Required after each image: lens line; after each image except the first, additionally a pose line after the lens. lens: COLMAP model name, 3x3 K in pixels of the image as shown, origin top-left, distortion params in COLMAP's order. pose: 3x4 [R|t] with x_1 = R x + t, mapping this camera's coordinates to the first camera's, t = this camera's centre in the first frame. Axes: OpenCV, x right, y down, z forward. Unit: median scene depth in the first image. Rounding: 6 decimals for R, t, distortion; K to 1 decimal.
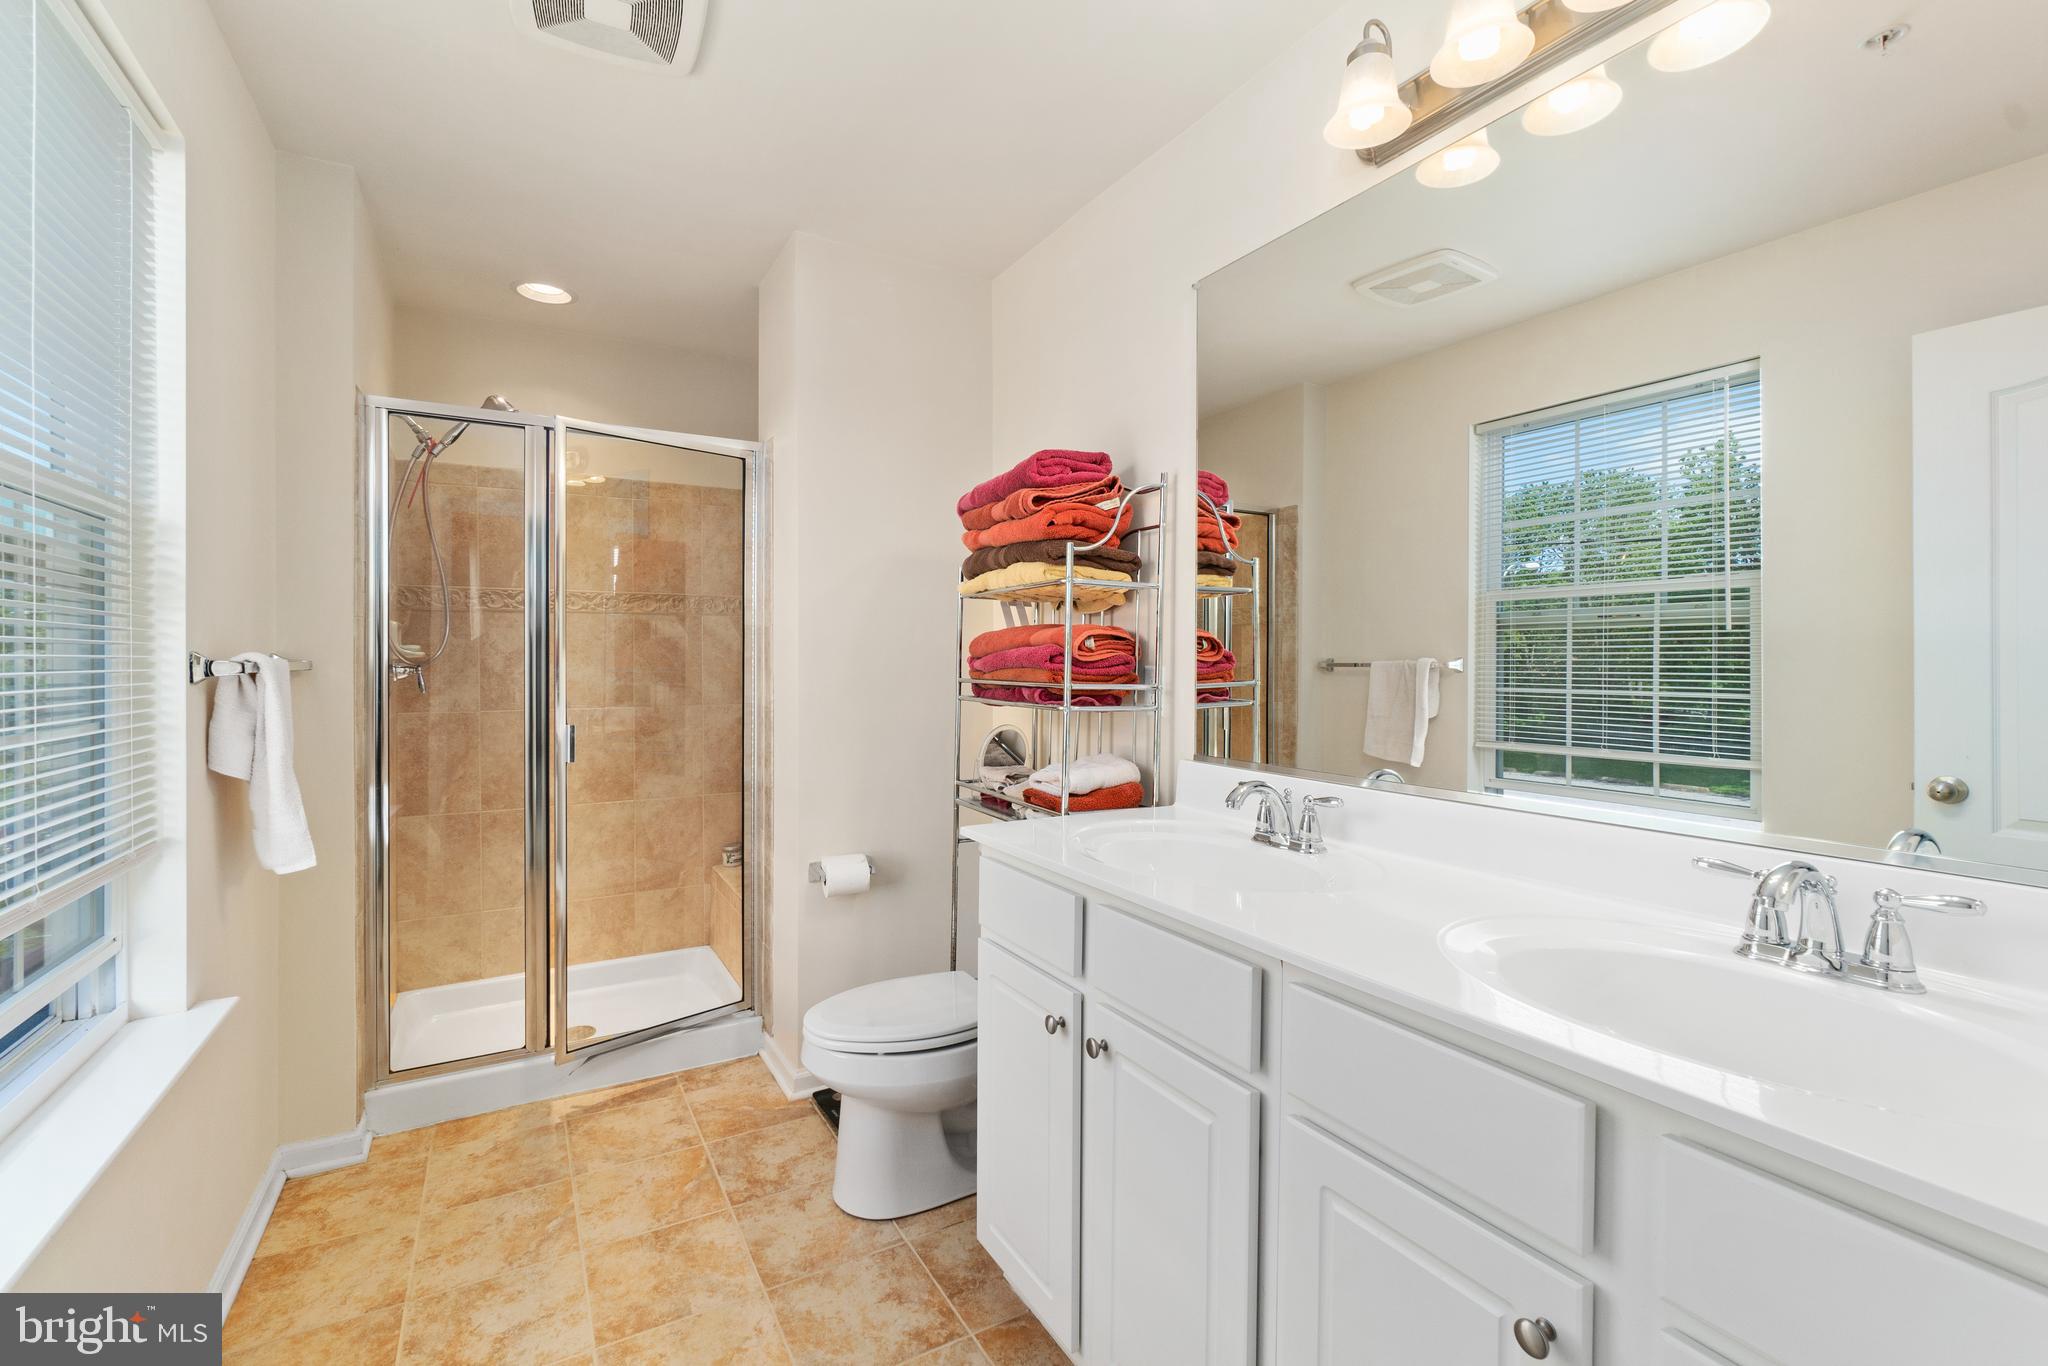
lens RADIAL K [[885.0, 0, 1023.3], [0, 885.0, 681.3], [0, 0, 1]] dist [-0.003721, -0.000109]
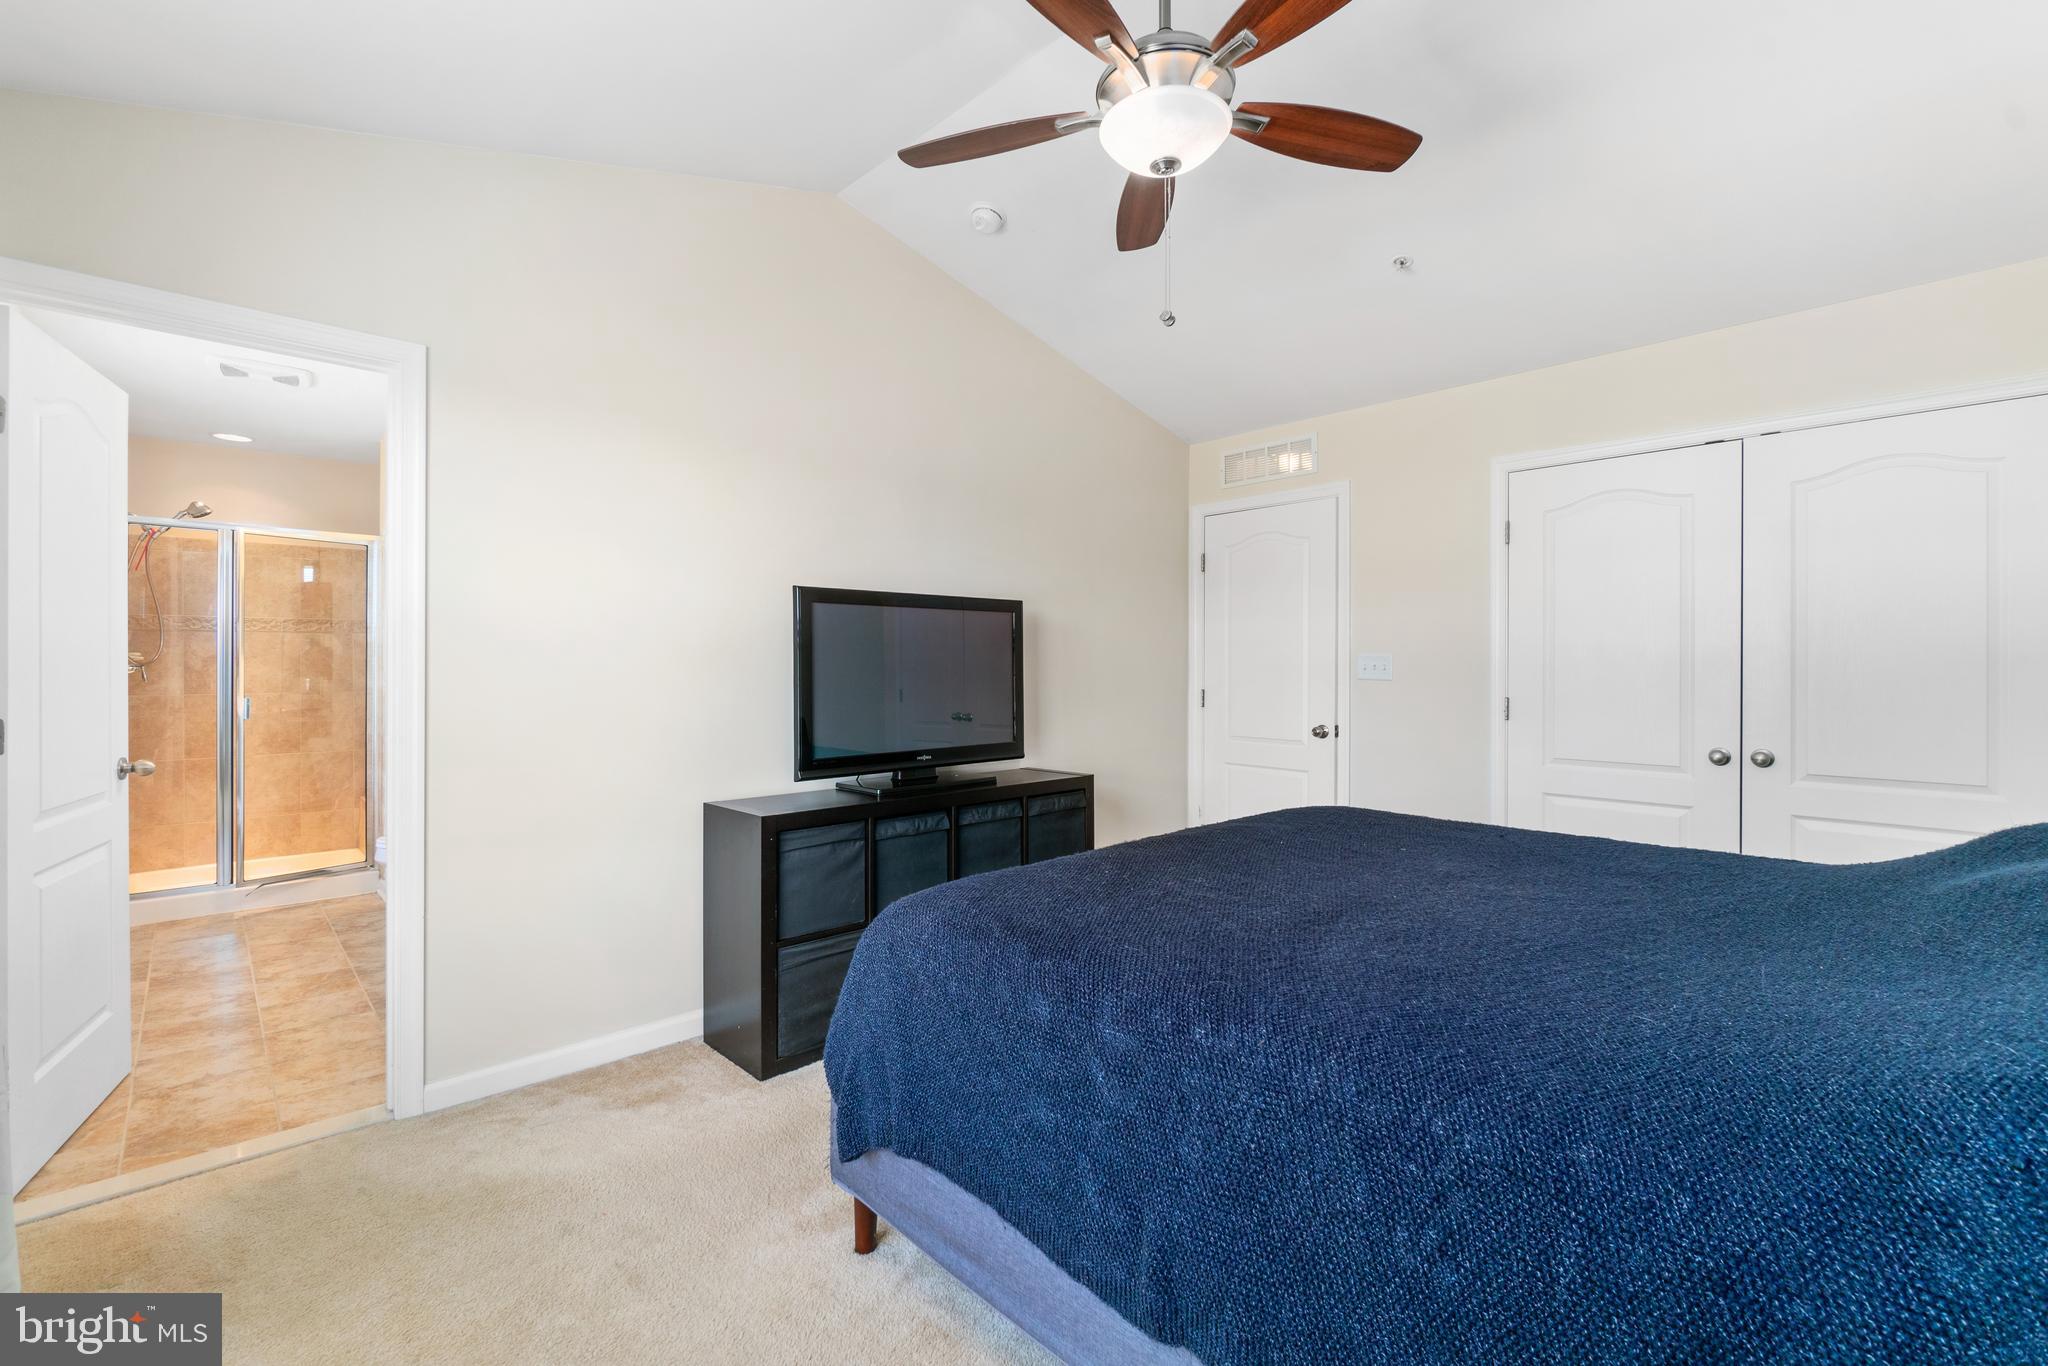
lens RADIAL K [[885.0, 0, 1021.9], [0, 885.0, 678.9], [0, 0, 1]] dist [-0.003721, -0.000109]
pose [[0.974769, -0.000466, 0.223215, 0.458393], [0.002013, 0.999976, -0.006703, 0.018536], [-0.223206, 0.006983, 0.974746, -0.810488]]
